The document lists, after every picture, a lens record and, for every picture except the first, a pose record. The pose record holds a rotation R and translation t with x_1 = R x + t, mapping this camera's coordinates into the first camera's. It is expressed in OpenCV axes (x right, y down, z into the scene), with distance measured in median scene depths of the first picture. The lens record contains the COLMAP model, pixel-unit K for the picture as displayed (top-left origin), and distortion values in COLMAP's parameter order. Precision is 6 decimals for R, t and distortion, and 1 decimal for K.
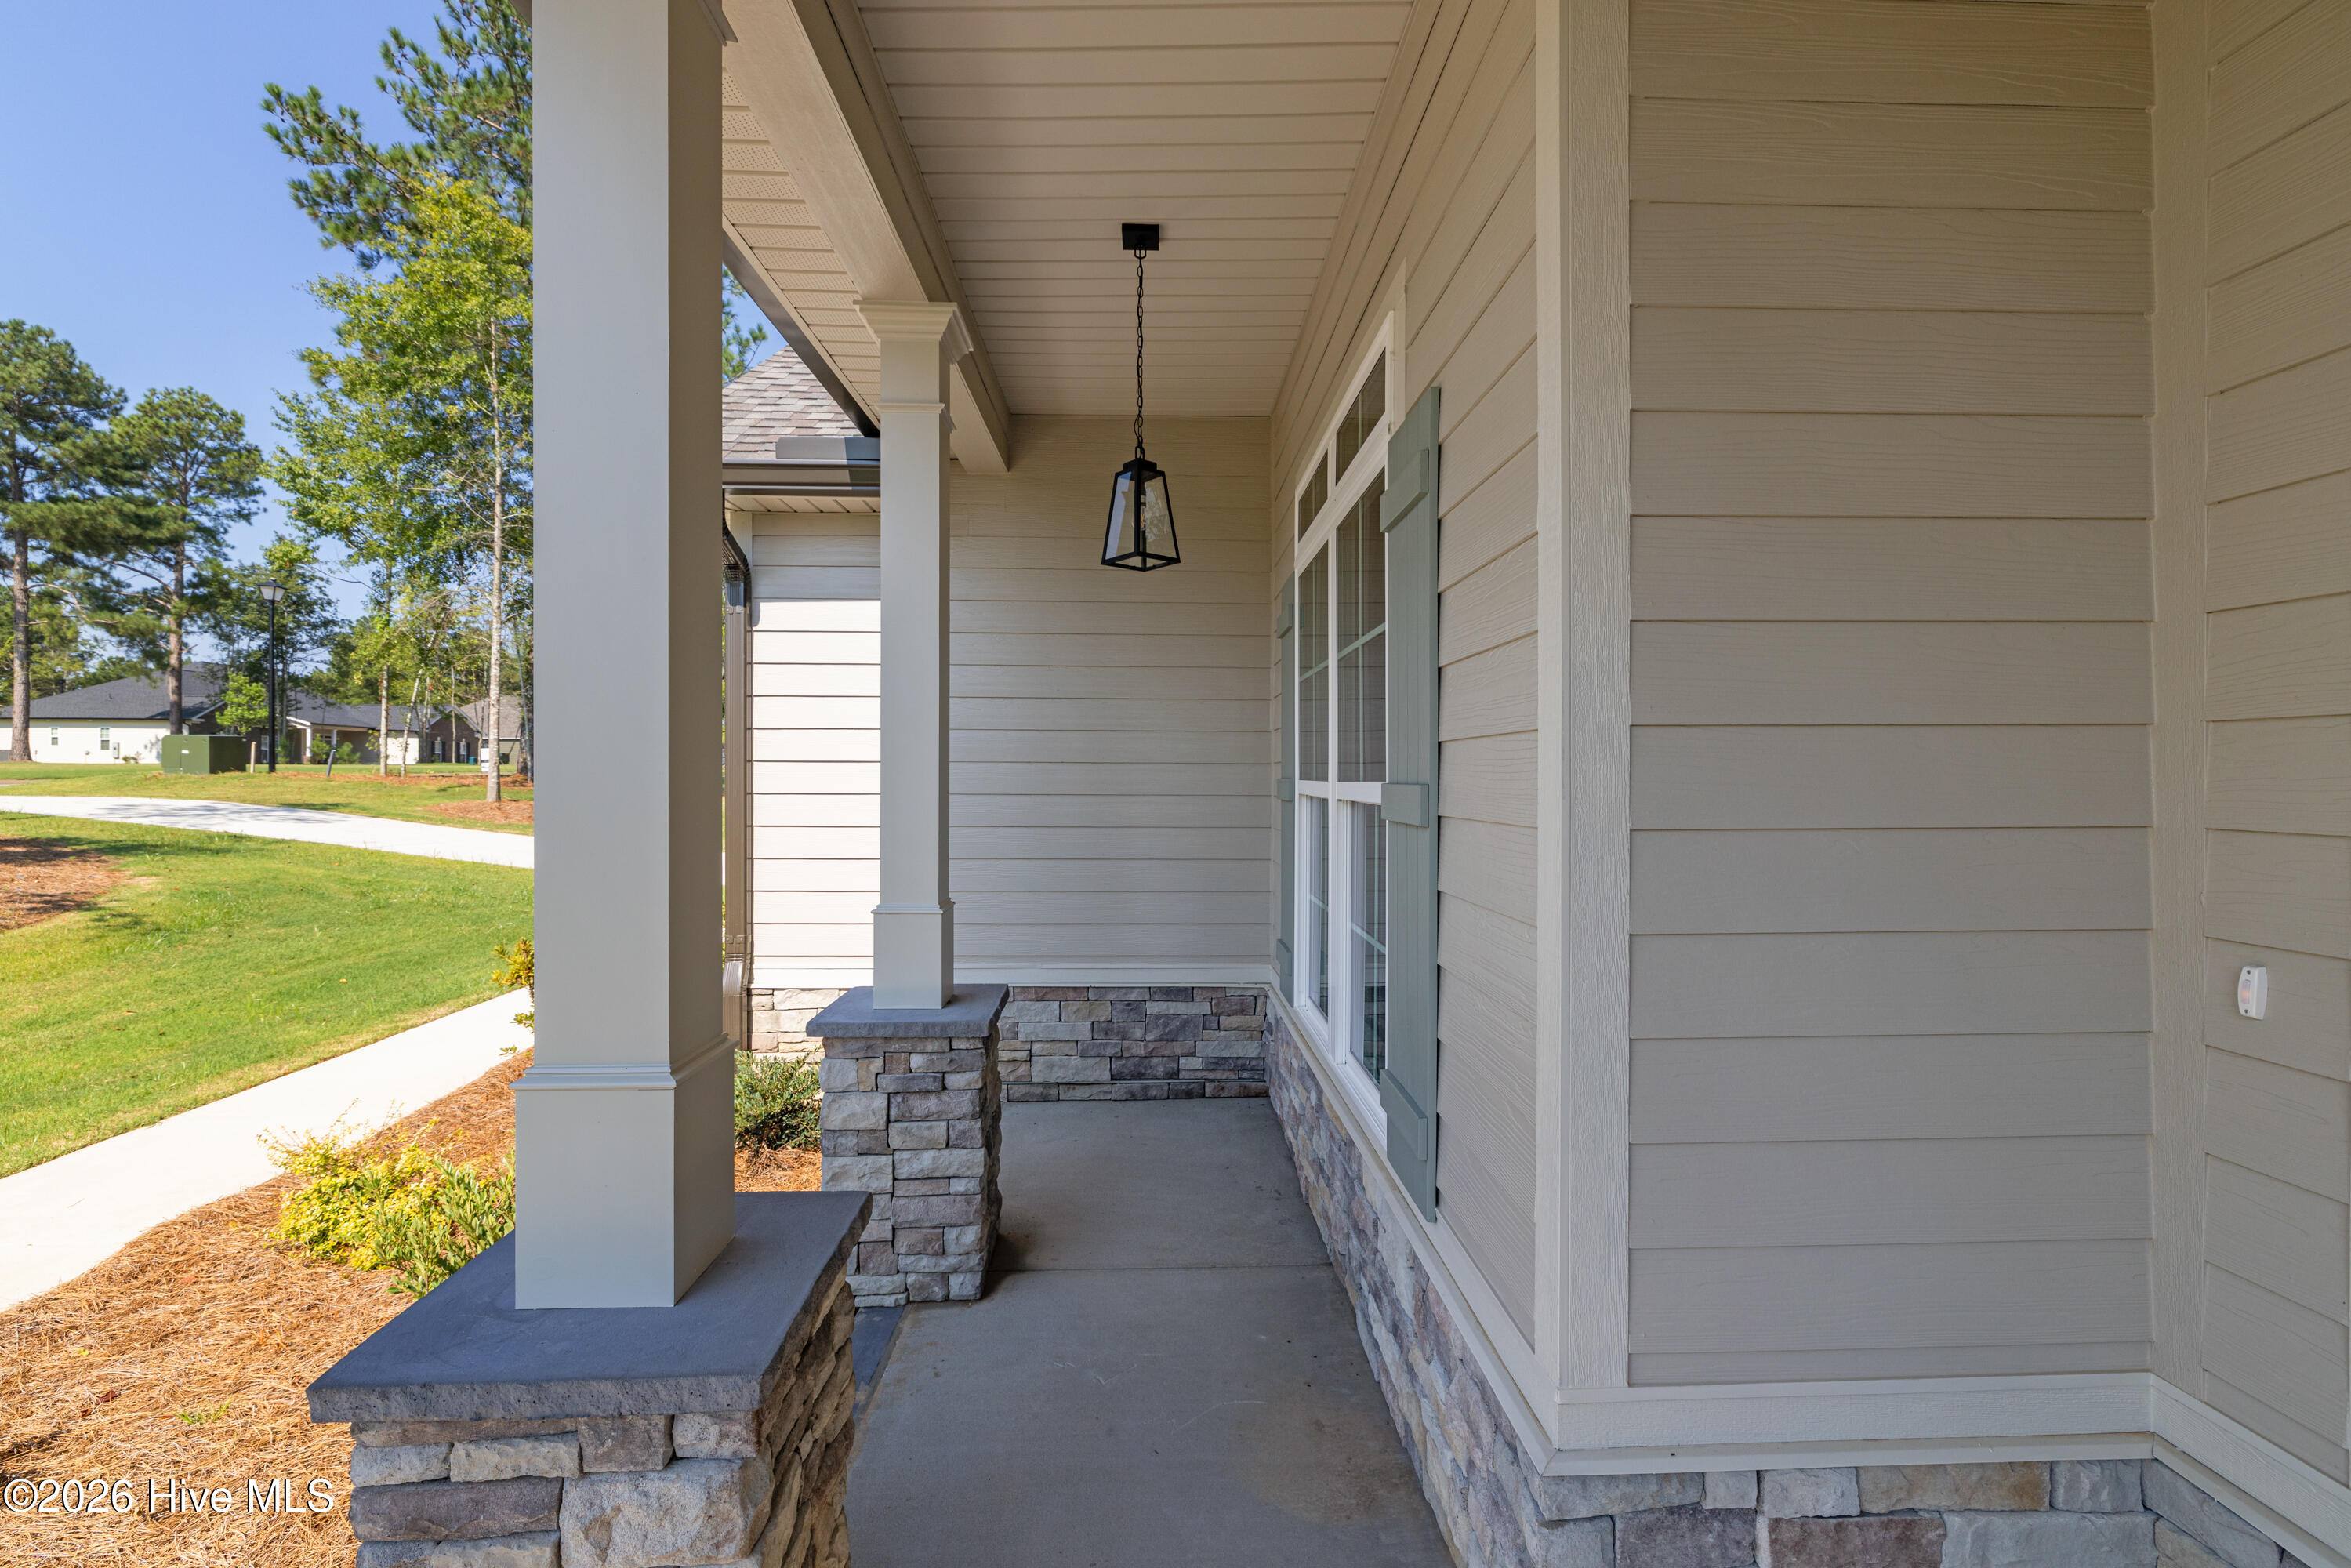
lens RADIAL K [[1003.0, 0, 1181.3], [0, 1003.0, 790.6], [0, 0, 1]] dist [-0.004615, 0.000532]
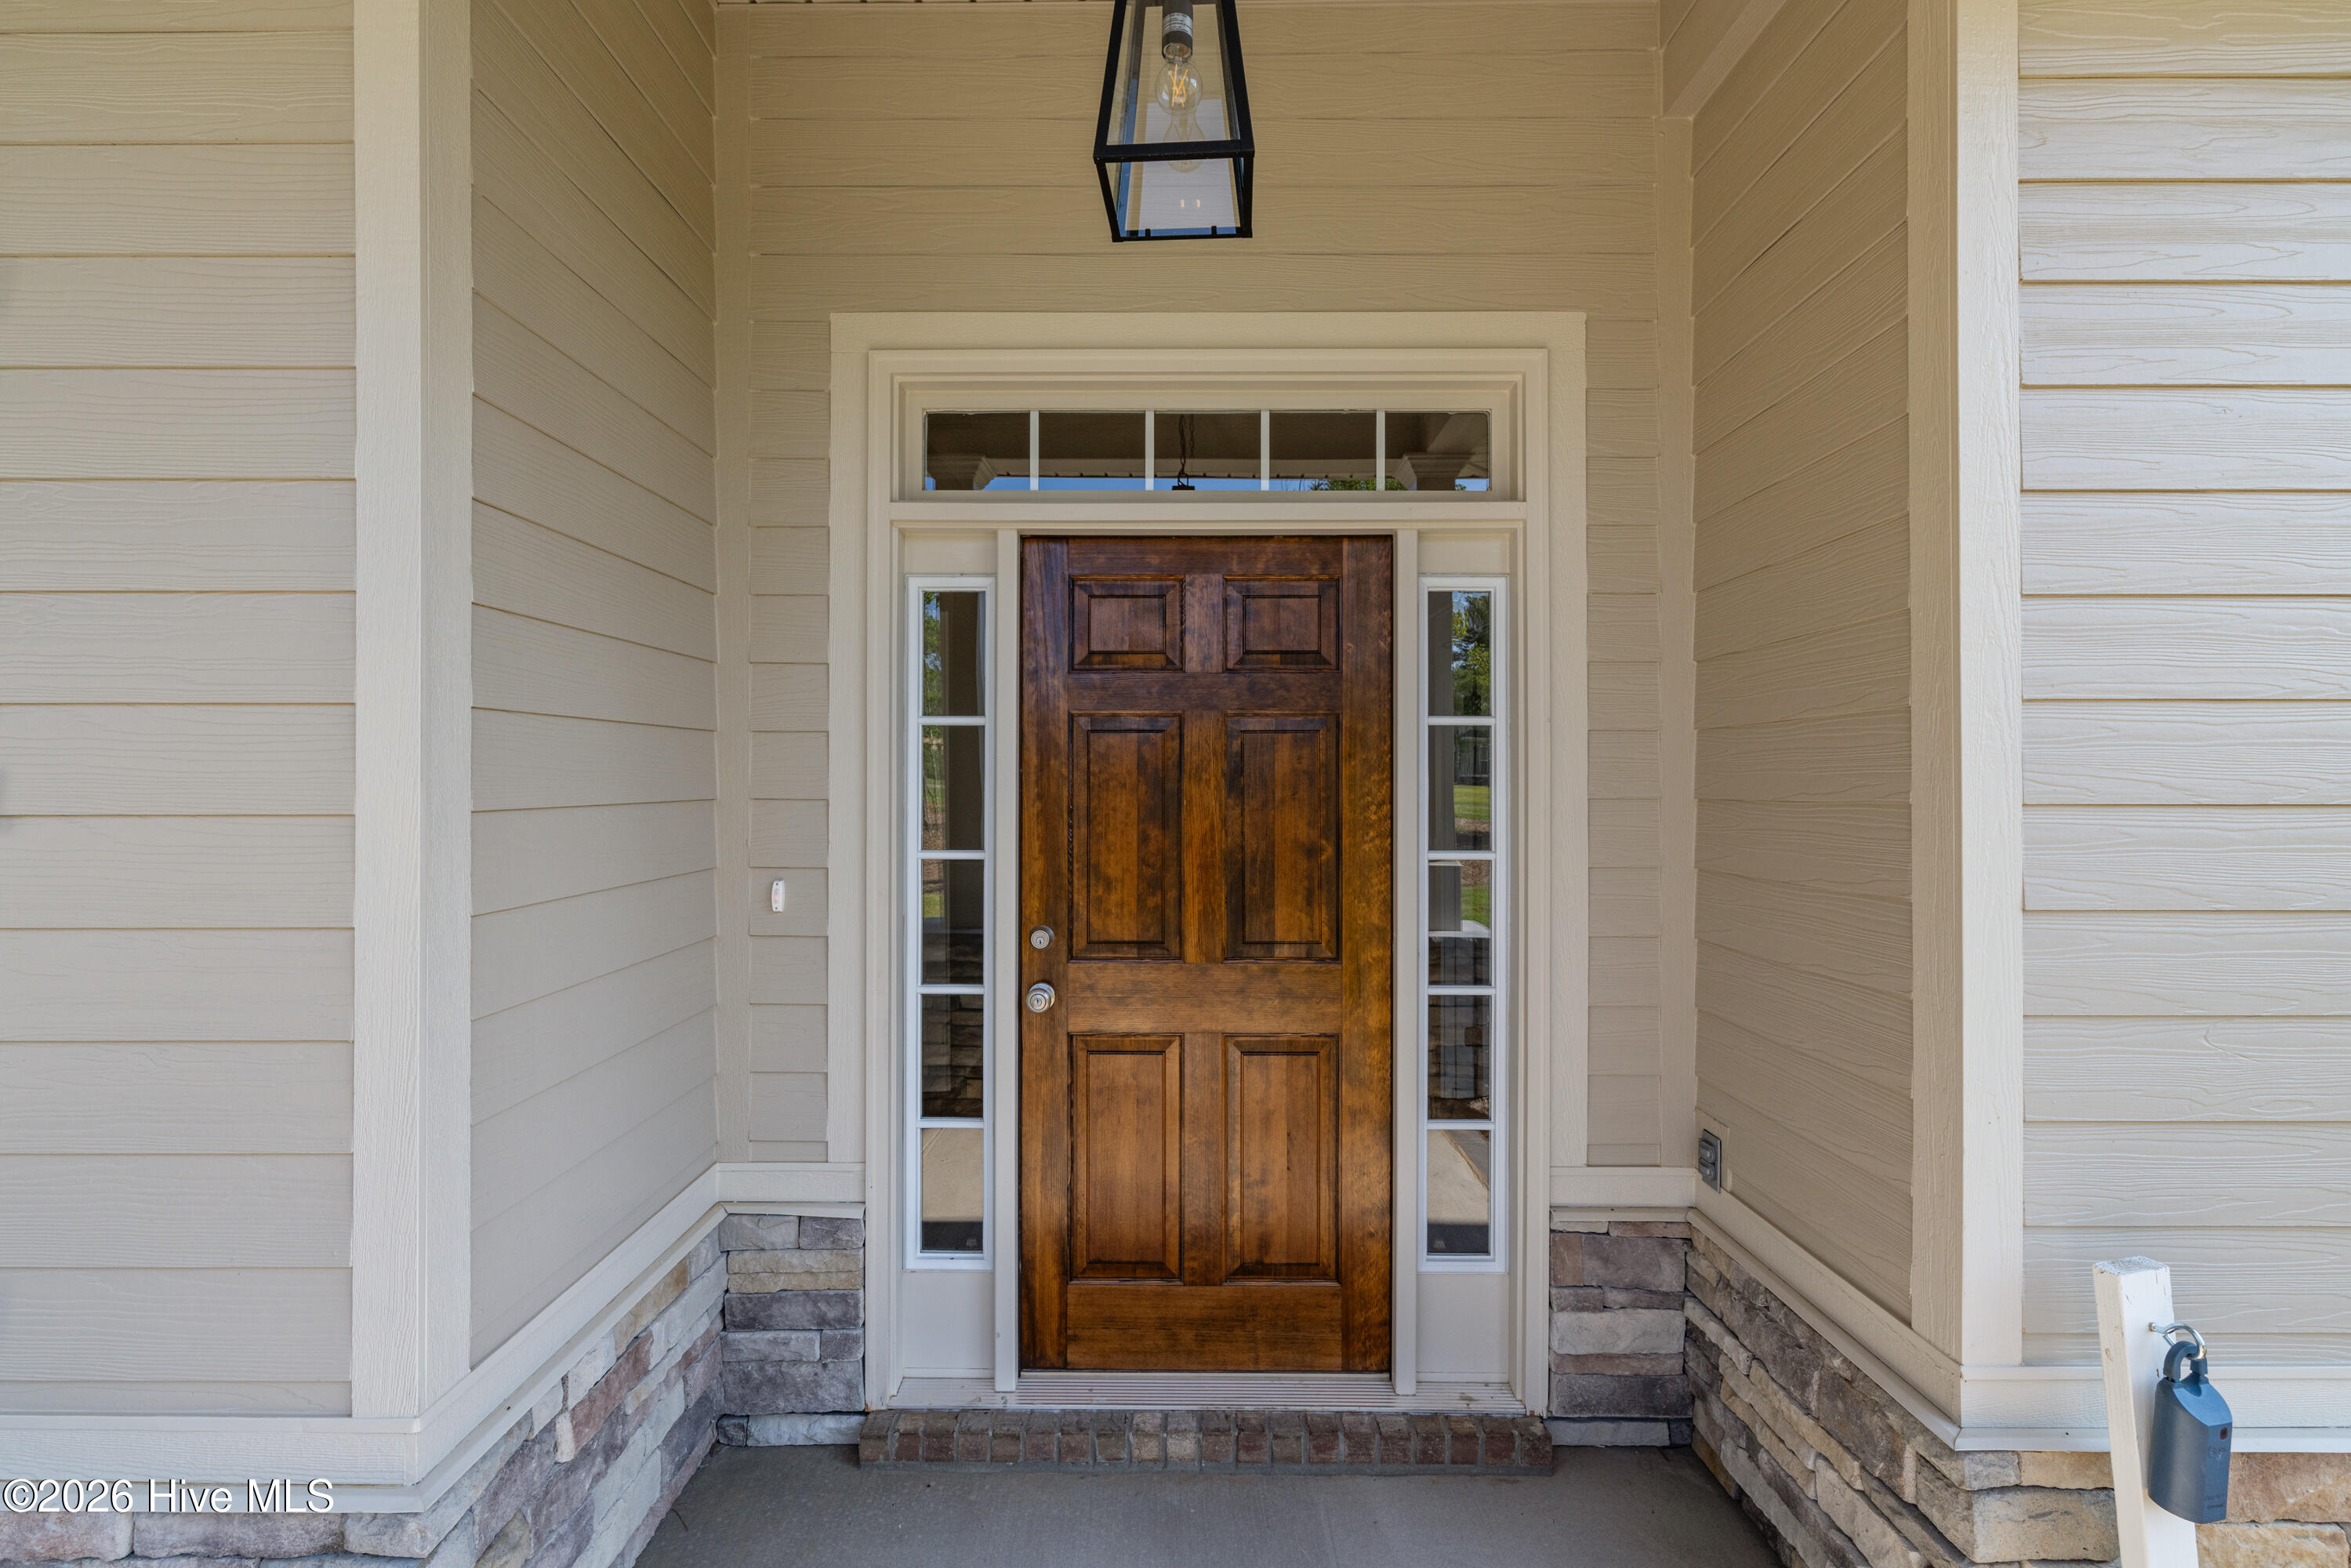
lens RADIAL K [[1003.0, 0, 1178.3], [0, 1003.0, 773.9], [0, 0, 1]] dist [-0.004615, 0.000532]
pose [[0.032210, 0.004112, 0.999473, -0.528638], [0.004699, 0.999980, -0.004265, 0.008637], [-0.999470, 0.004834, 0.032190, 0.263826]]
